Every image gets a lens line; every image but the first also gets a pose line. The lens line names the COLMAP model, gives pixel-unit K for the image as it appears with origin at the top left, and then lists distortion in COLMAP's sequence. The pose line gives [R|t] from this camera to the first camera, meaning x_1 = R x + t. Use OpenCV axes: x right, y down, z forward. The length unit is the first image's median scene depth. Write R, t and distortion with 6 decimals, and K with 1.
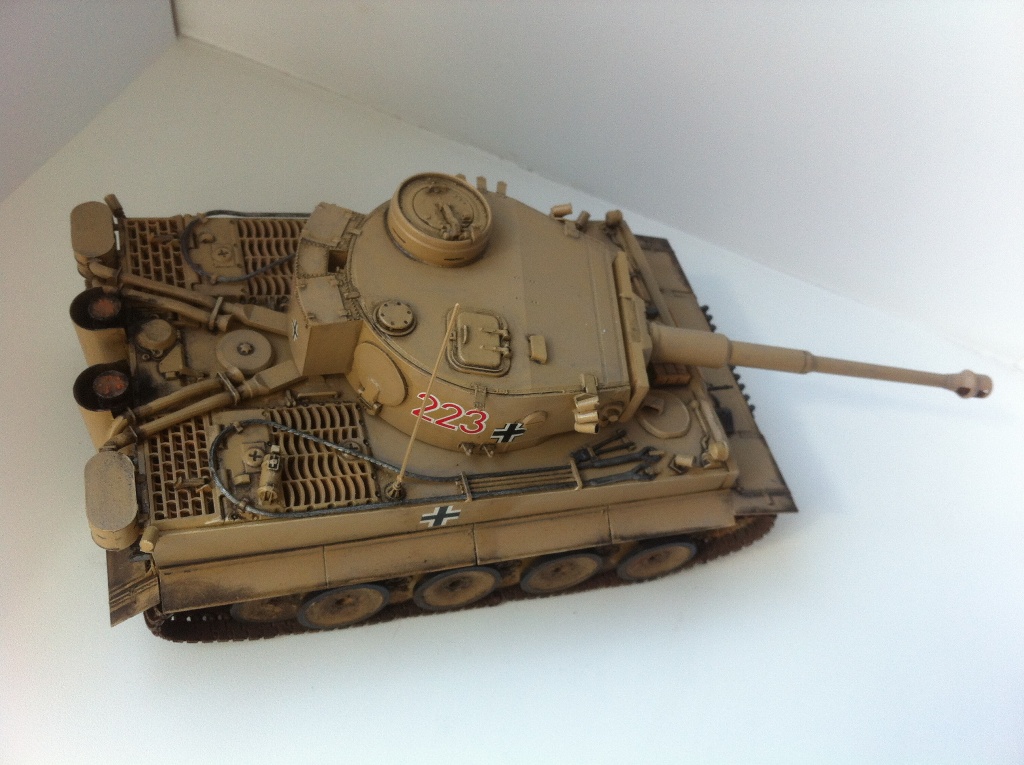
lens RADIAL K [[1013.2, 0, 514.4], [0, 1013.2, 382.0], [0, 0, 1]] dist [0.097832, -0.510401]
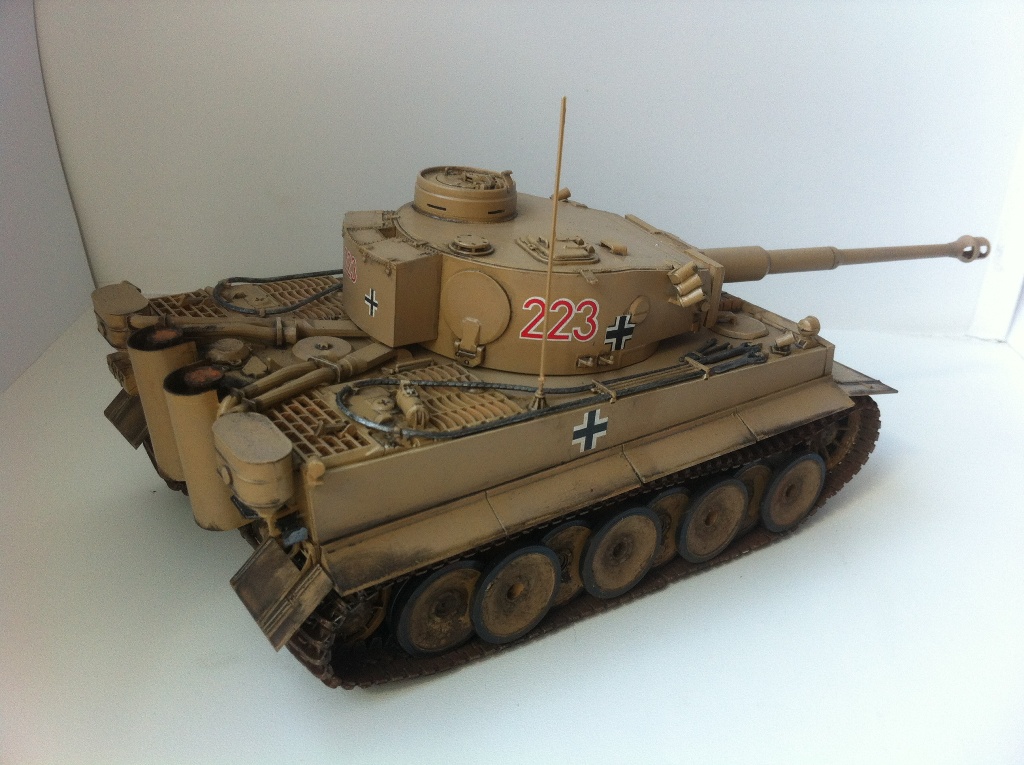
lens RADIAL K [[1013.2, 0, 514.4], [0, 1013.2, 382.0], [0, 0, 1]] dist [0.097832, -0.510401]
pose [[0.925263, -0.305943, 0.224249, -0.324790], [0.371399, 0.850898, -0.371531, 0.406578], [-0.077146, 0.427050, 0.900931, 0.173253]]
